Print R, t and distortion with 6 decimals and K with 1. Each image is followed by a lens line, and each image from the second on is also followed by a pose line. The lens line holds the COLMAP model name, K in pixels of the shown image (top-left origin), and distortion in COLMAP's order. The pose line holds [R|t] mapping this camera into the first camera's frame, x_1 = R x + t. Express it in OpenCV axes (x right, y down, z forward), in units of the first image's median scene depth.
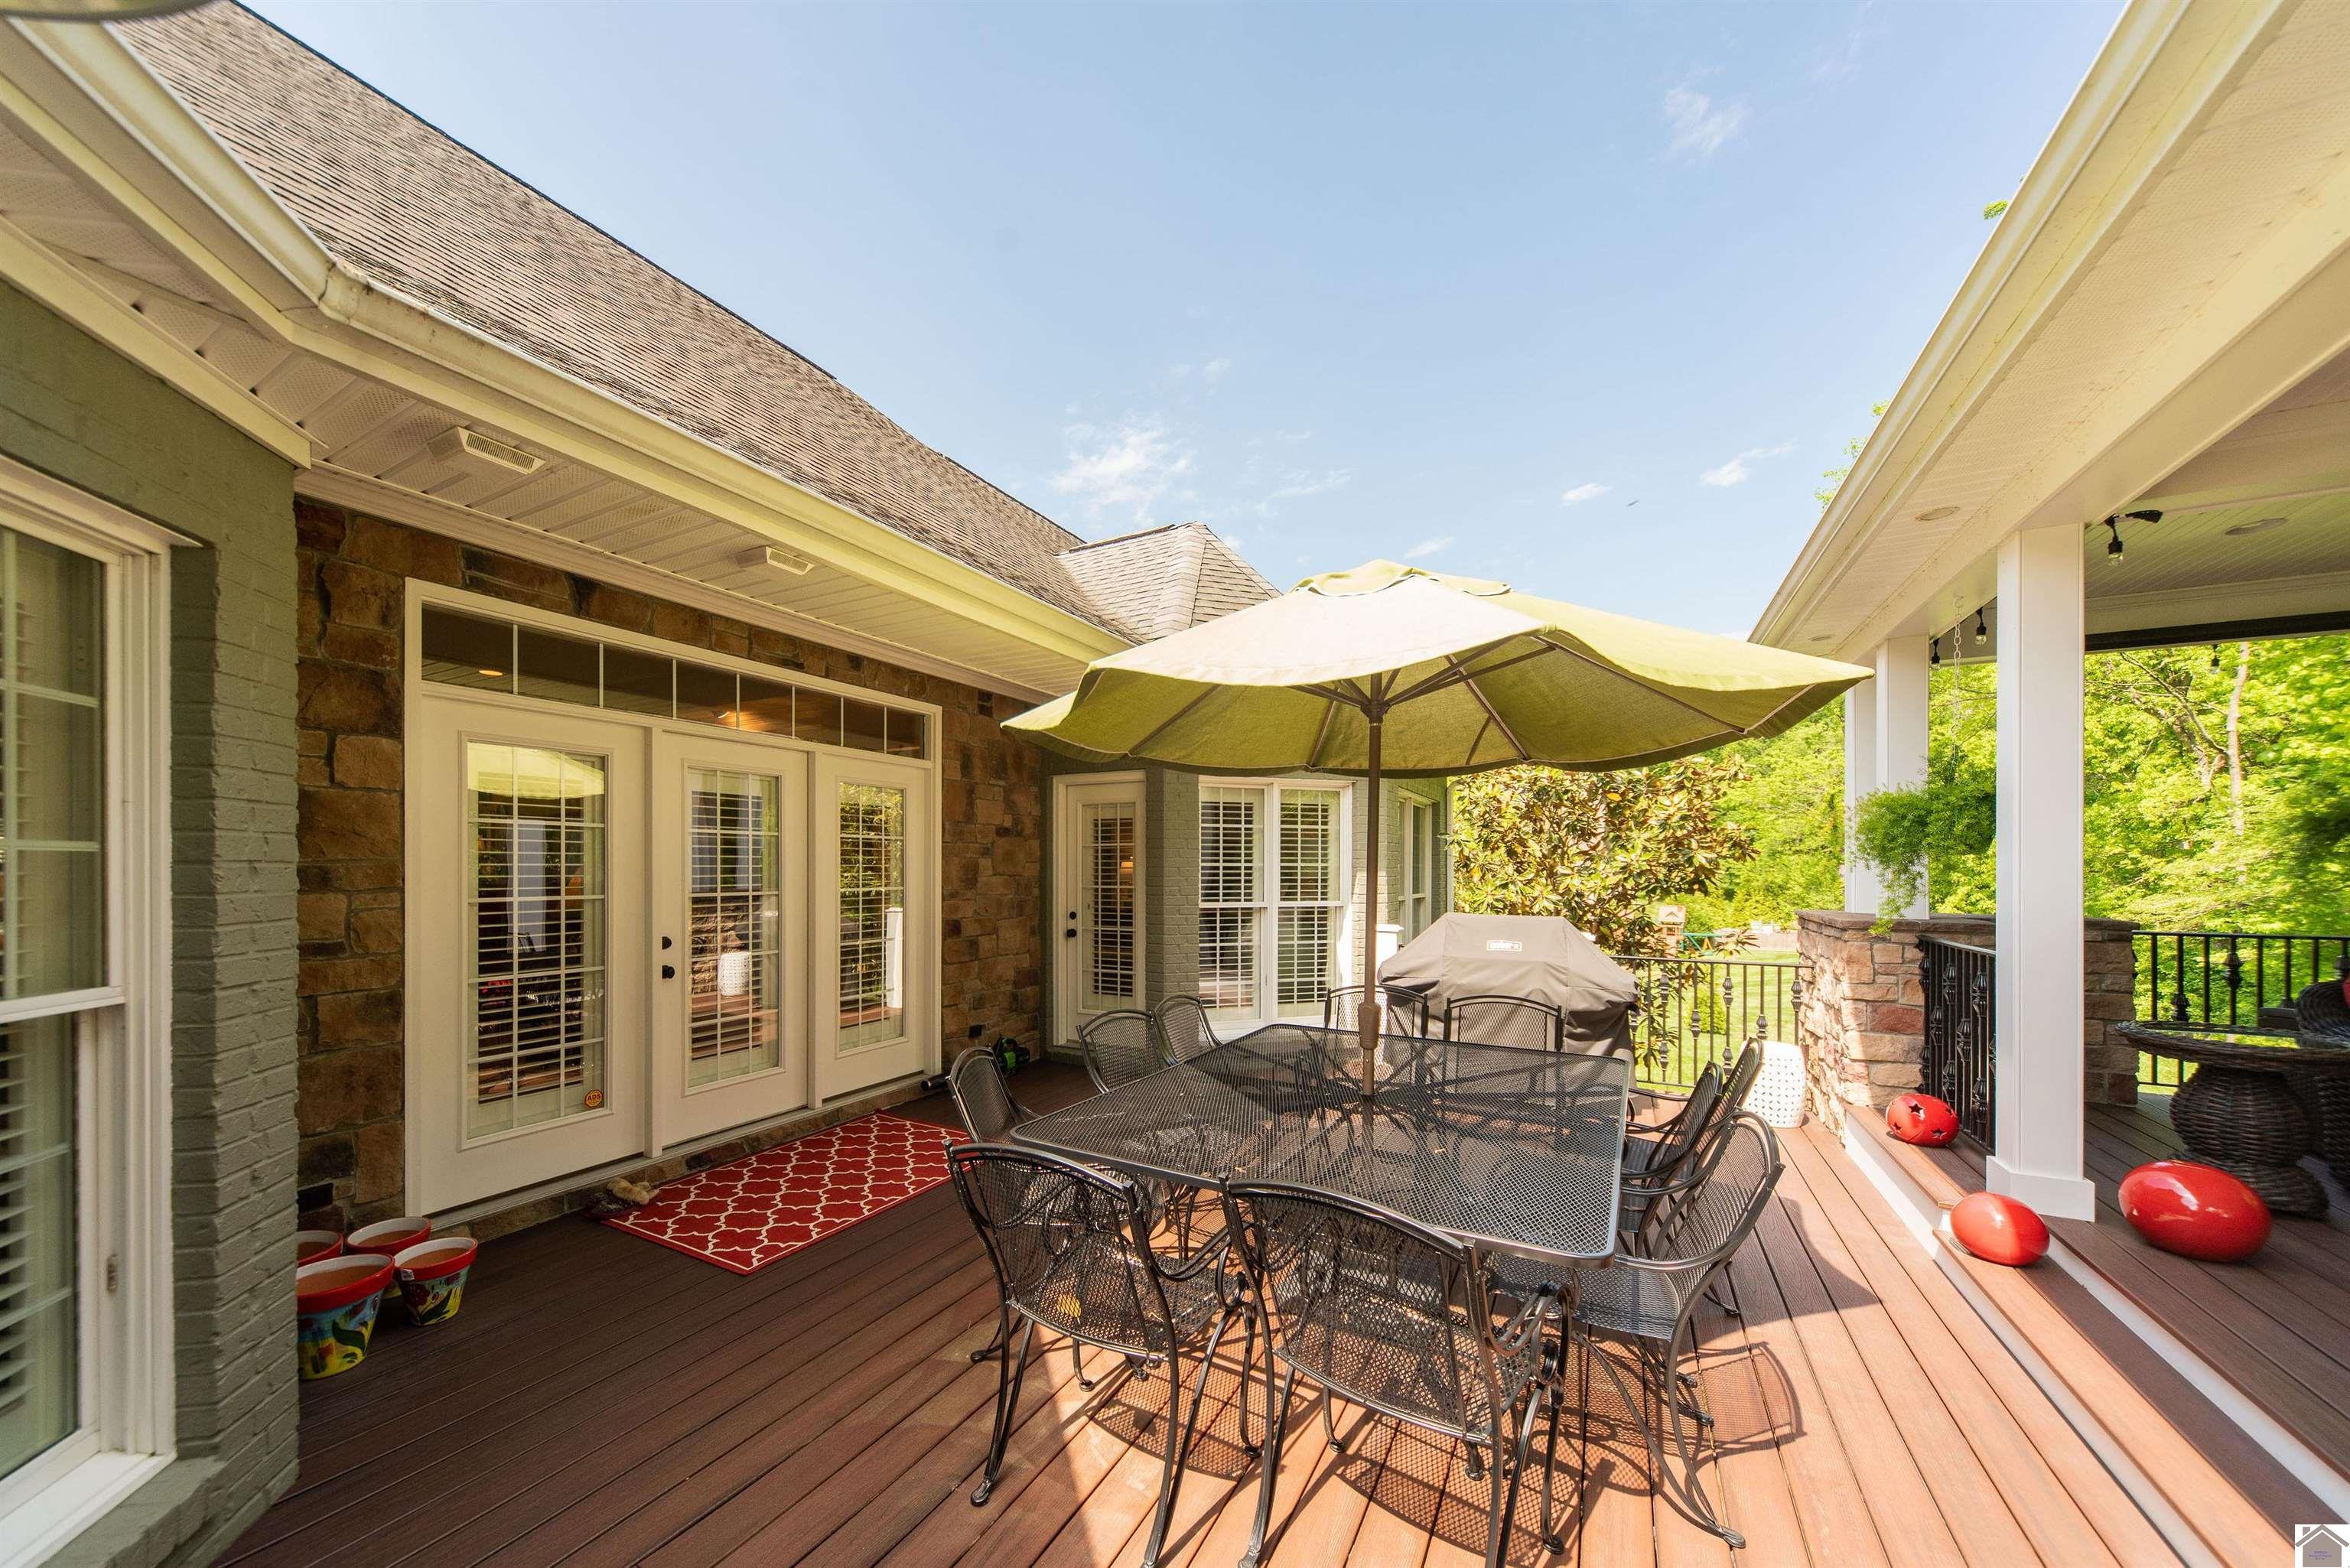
lens RADIAL K [[833.2, 0, 1162.5], [0, 833.2, 865.7], [0, 0, 1]] dist [-0.002149, -0.000002]
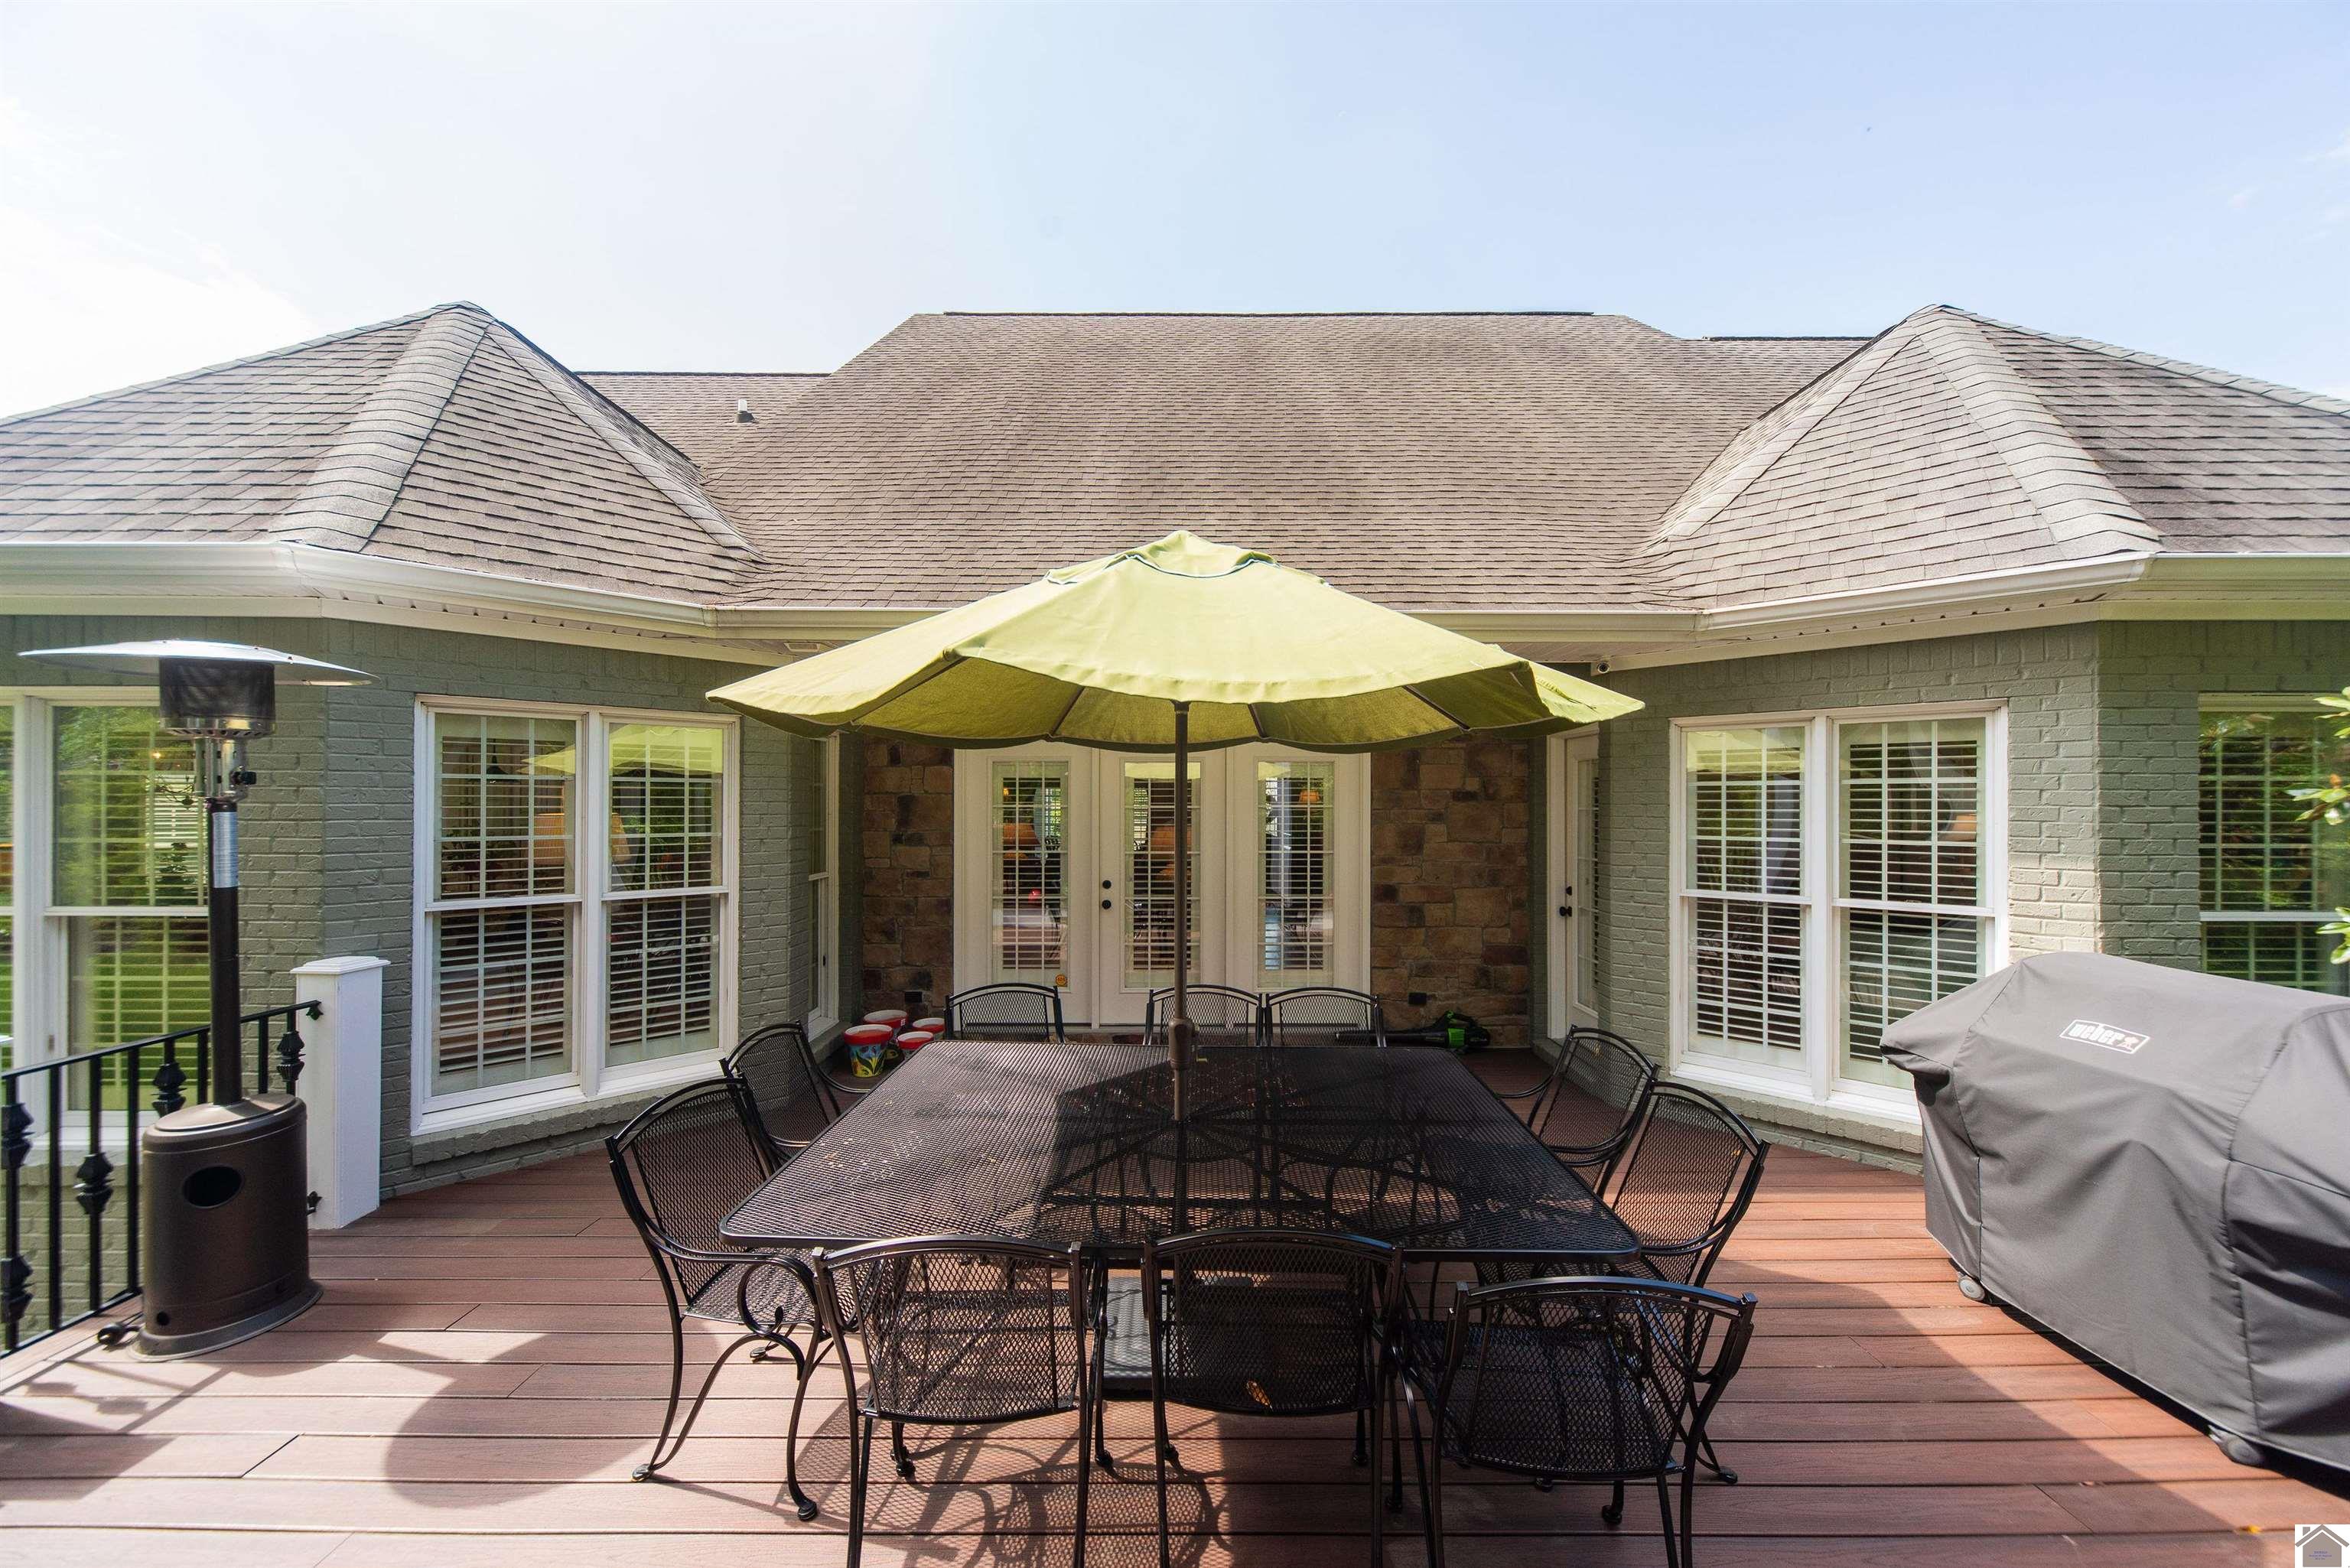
lens RADIAL K [[833.2, 0, 1178.9], [0, 833.2, 797.8], [0, 0, 1]] dist [-0.002149, -0.000002]
pose [[0.488988, -0.007539, -0.872258, 0.476621], [-0.000308, 0.999961, -0.008815, -0.030174], [0.872290, 0.004579, 0.488967, 0.251751]]
